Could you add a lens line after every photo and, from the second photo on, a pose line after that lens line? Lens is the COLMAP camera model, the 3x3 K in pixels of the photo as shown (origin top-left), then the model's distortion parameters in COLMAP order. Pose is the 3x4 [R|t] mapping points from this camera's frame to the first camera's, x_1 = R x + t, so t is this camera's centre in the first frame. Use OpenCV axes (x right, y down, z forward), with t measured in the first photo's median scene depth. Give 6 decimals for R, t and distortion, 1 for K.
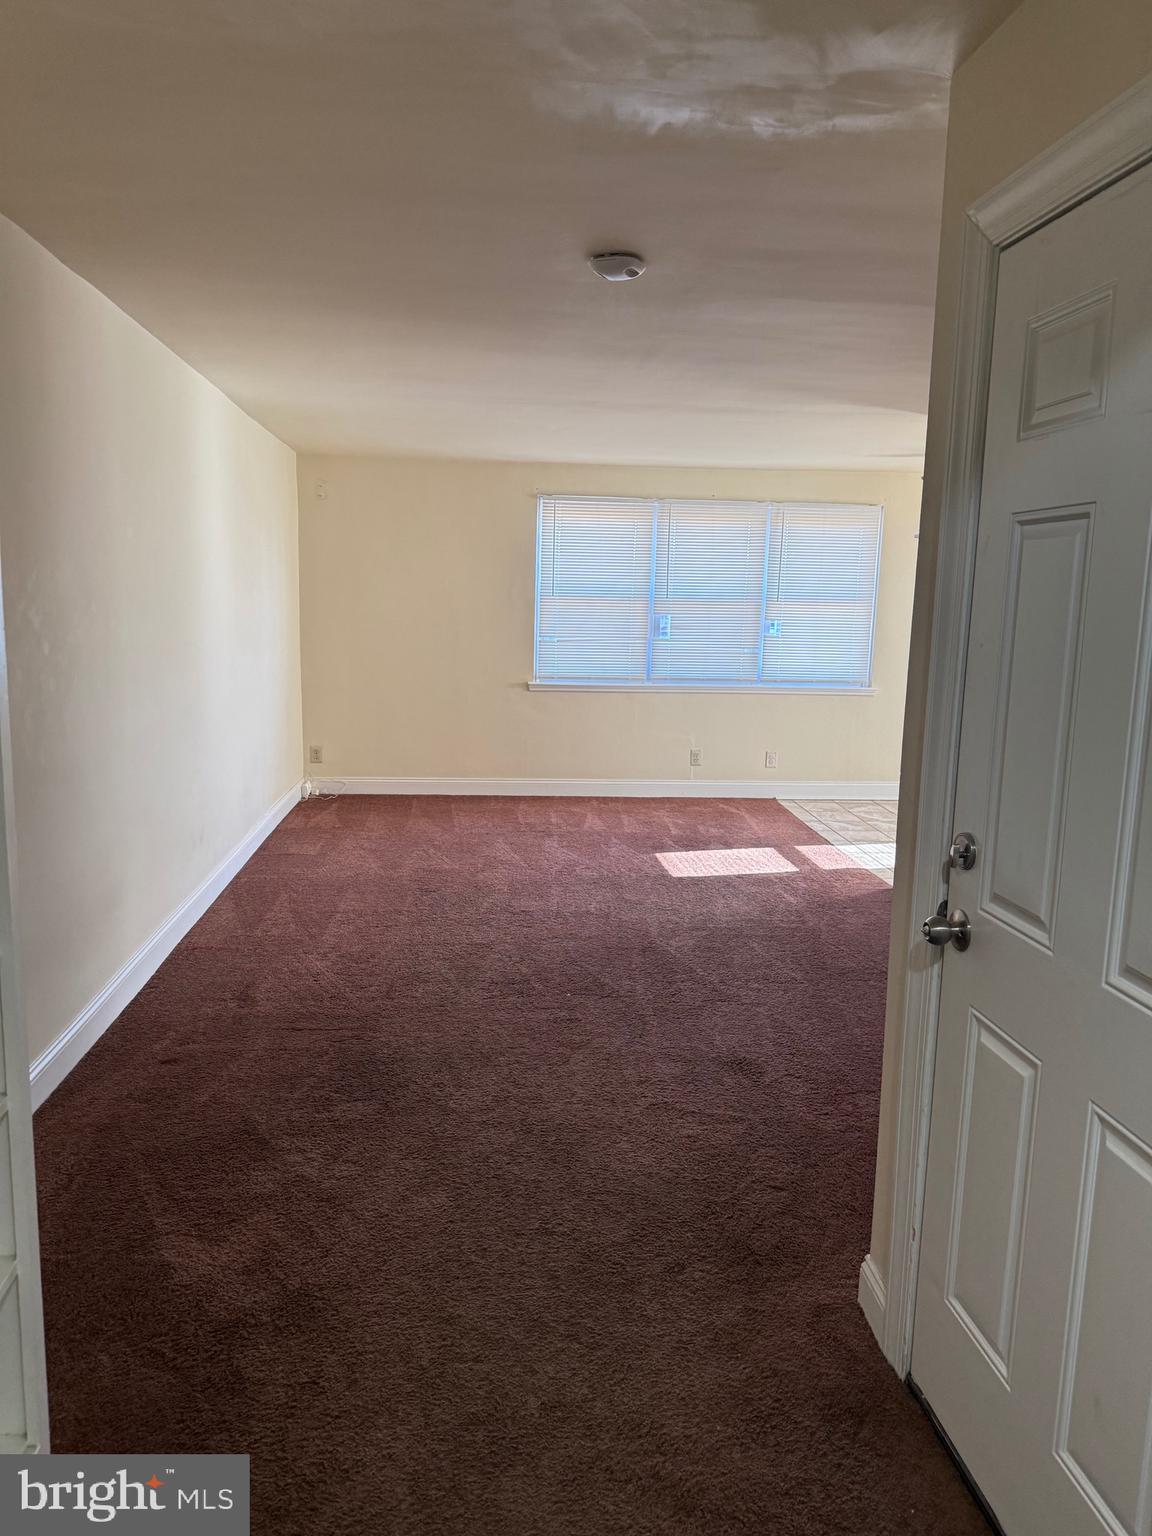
lens RADIAL K [[1067.6, 0, 589.2], [0, 1067.6, 764.7], [0, 0, 1]] dist [-0.006136, -0.024665]
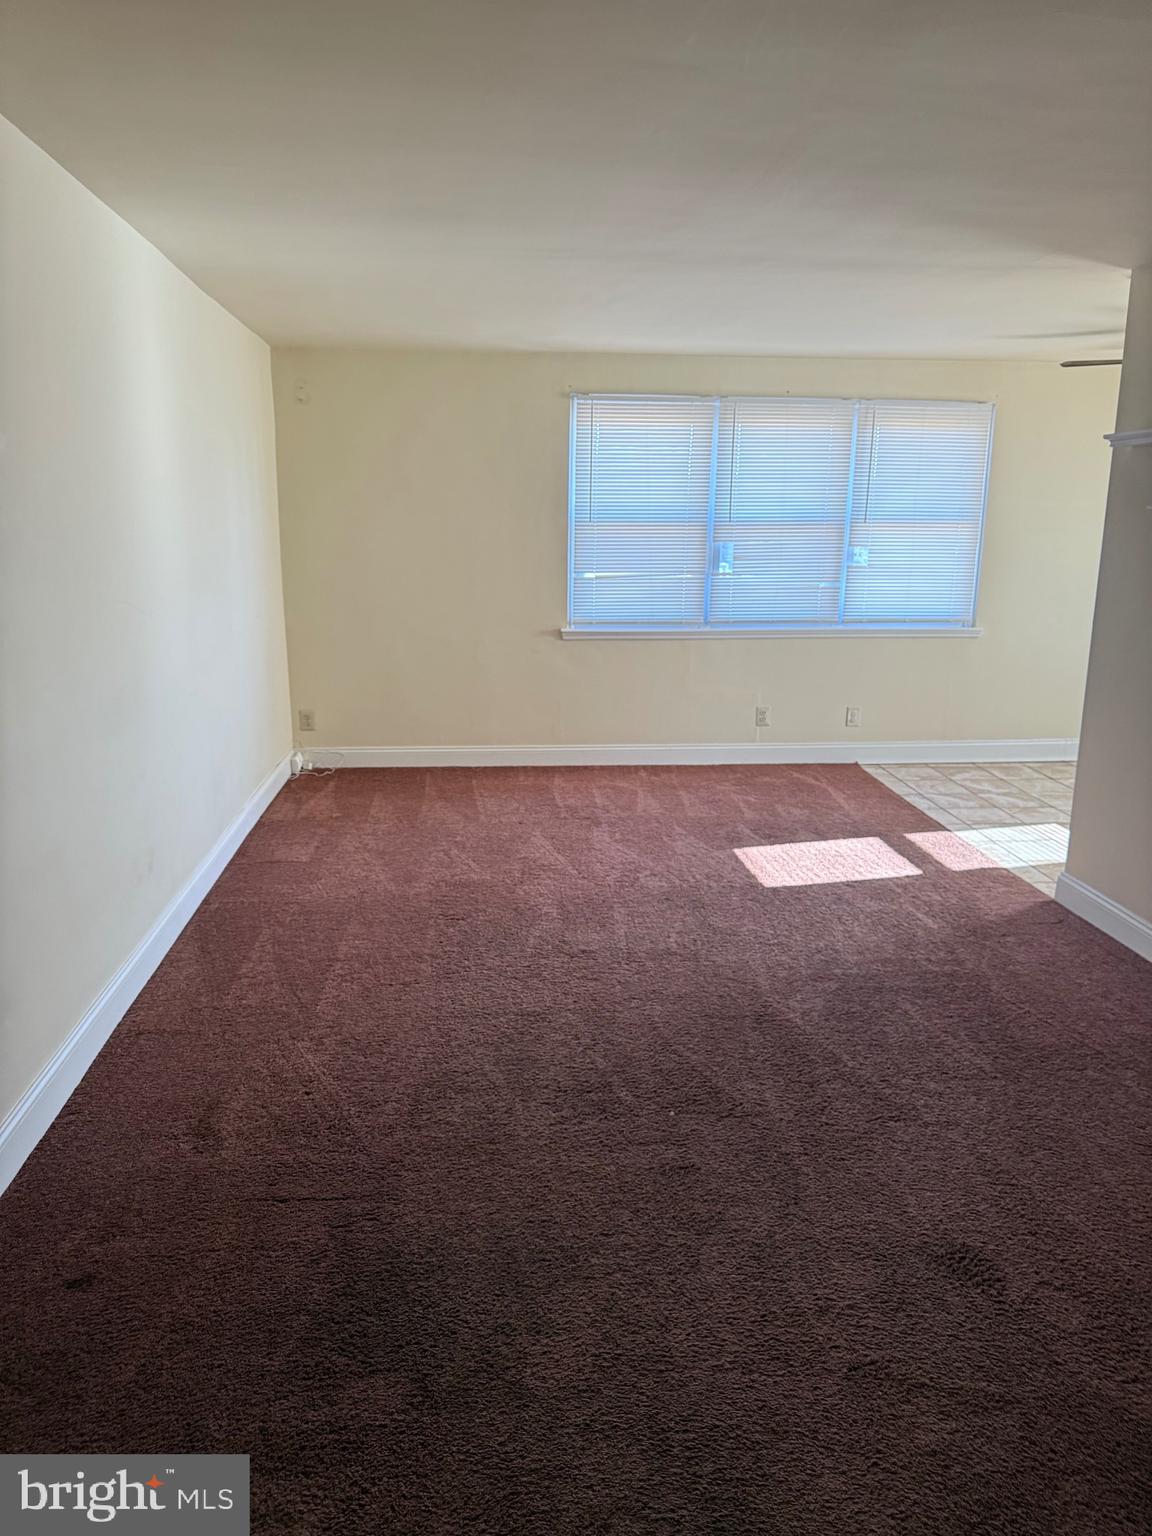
lens RADIAL K [[1067.6, 0, 566.0], [0, 1067.6, 772.1], [0, 0, 1]] dist [-0.006136, -0.024665]
pose [[0.999687, -0.012798, -0.021514, -0.047077], [0.014442, 0.996841, 0.078095, -0.039846], [0.020446, -0.078381, 0.996714, 0.219077]]
